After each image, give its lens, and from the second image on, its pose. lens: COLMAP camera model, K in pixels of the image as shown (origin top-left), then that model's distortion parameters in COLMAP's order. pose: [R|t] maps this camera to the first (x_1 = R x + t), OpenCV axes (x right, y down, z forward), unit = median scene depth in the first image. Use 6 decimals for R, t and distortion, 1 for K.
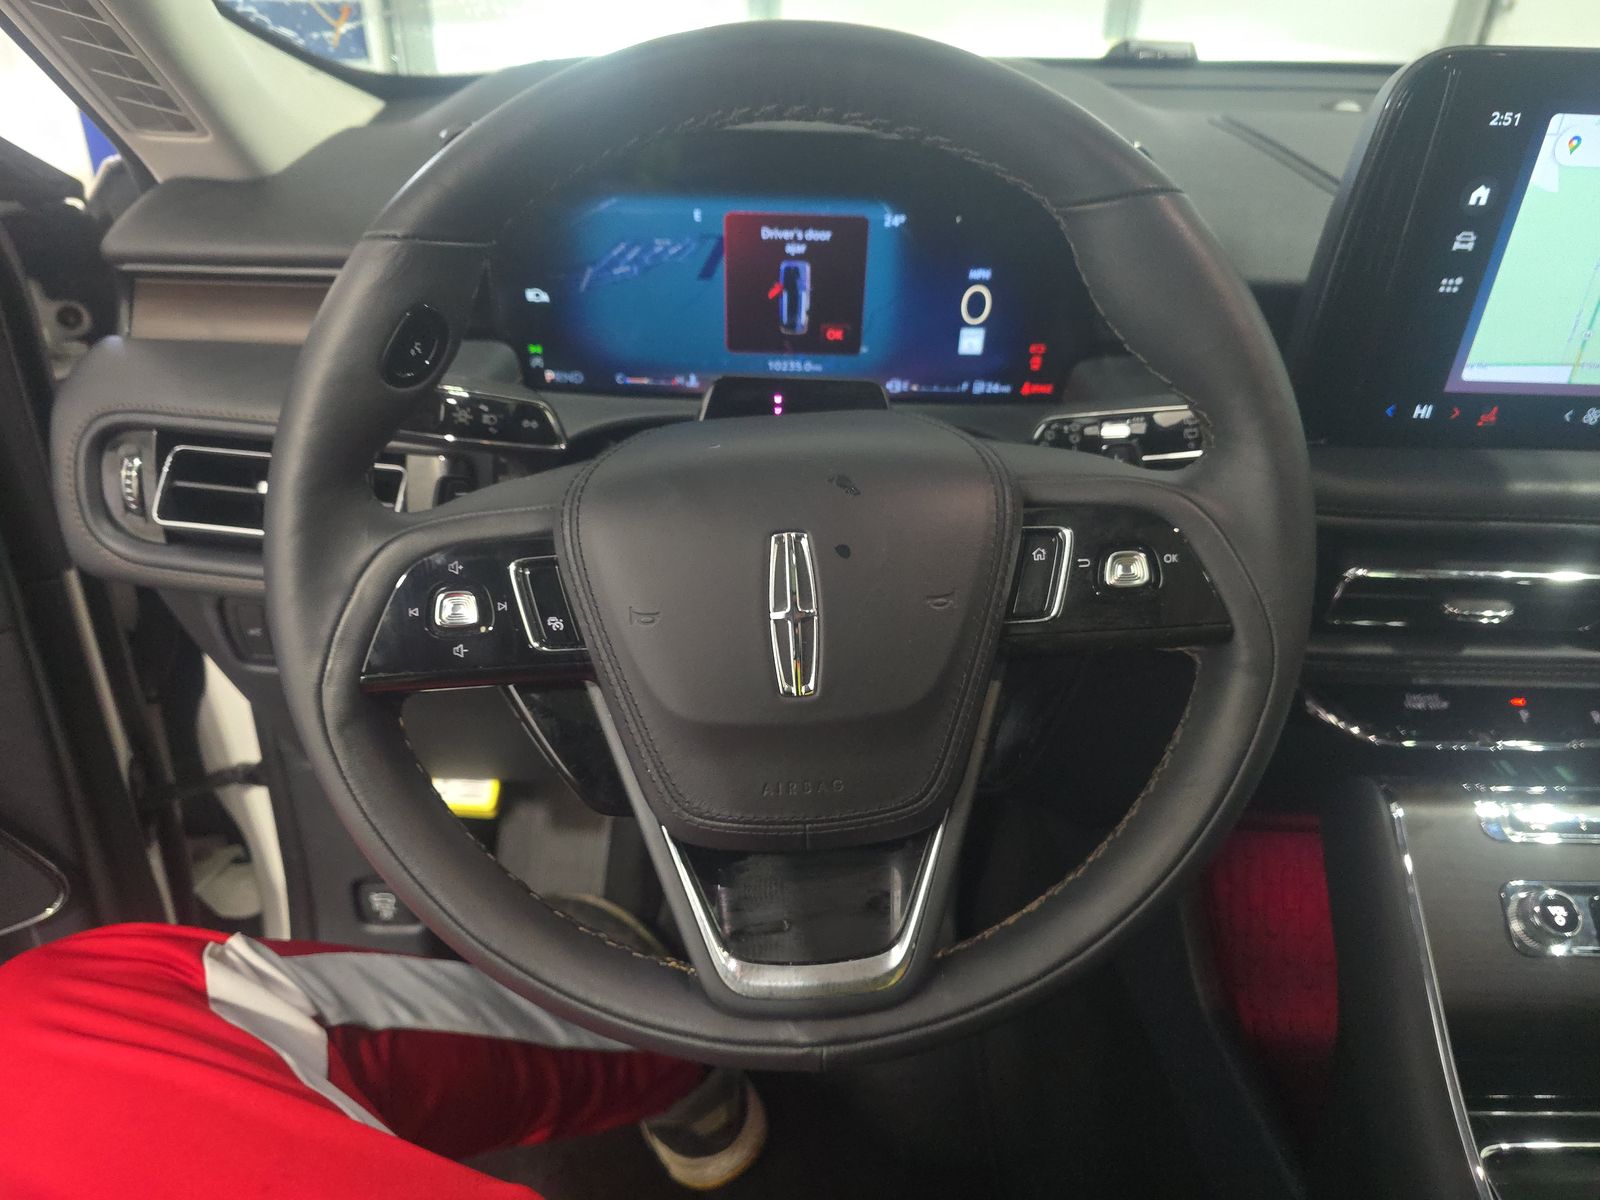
lens RADIAL K [[1068.2, 0, 799.7], [0, 1068.2, 593.8], [0, 0, 1]] dist [0.033753, -0.025583]
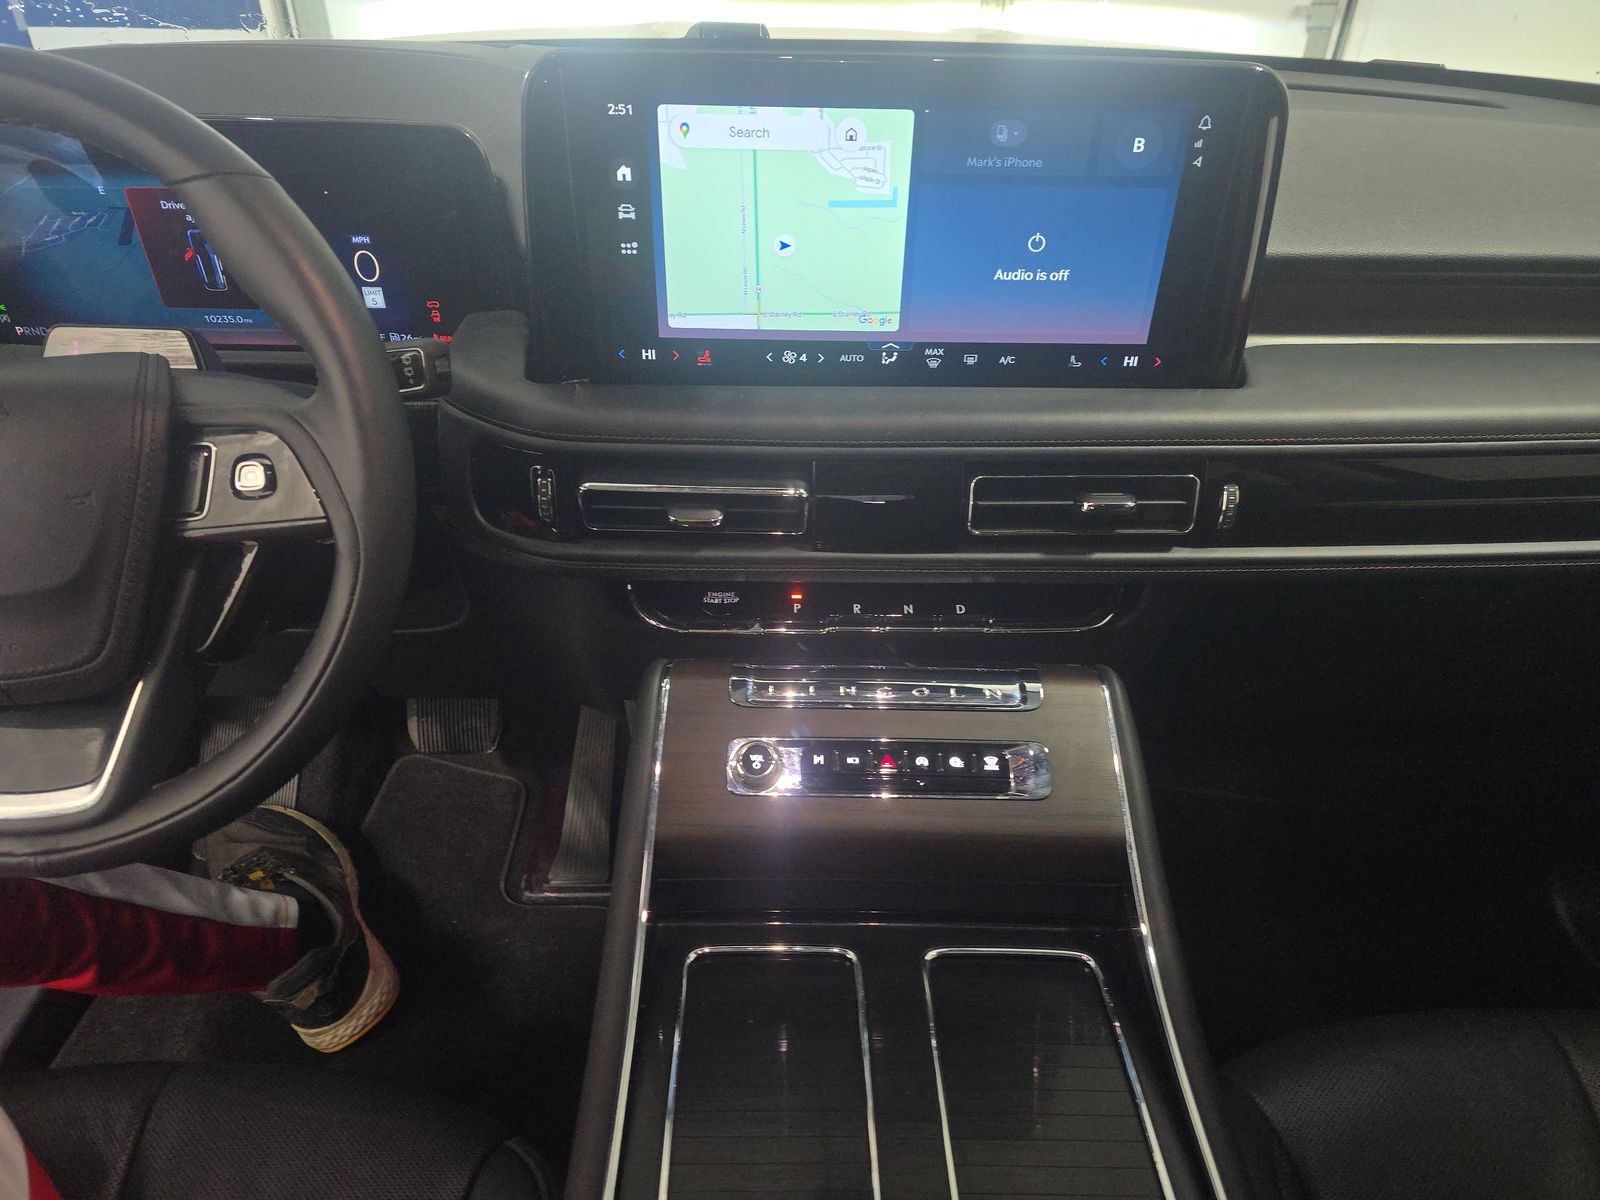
lens RADIAL K [[1008.5, 0, 799.8], [0, 1008.5, 608.0], [0, 0, 1]] dist [0.010669, -0.003893]
pose [[0.999946, -0.010215, 0.001665, 0.755366], [0.010089, 0.997939, 0.063374, 0.046588], [-0.002309, -0.063354, 0.997988, -0.156536]]
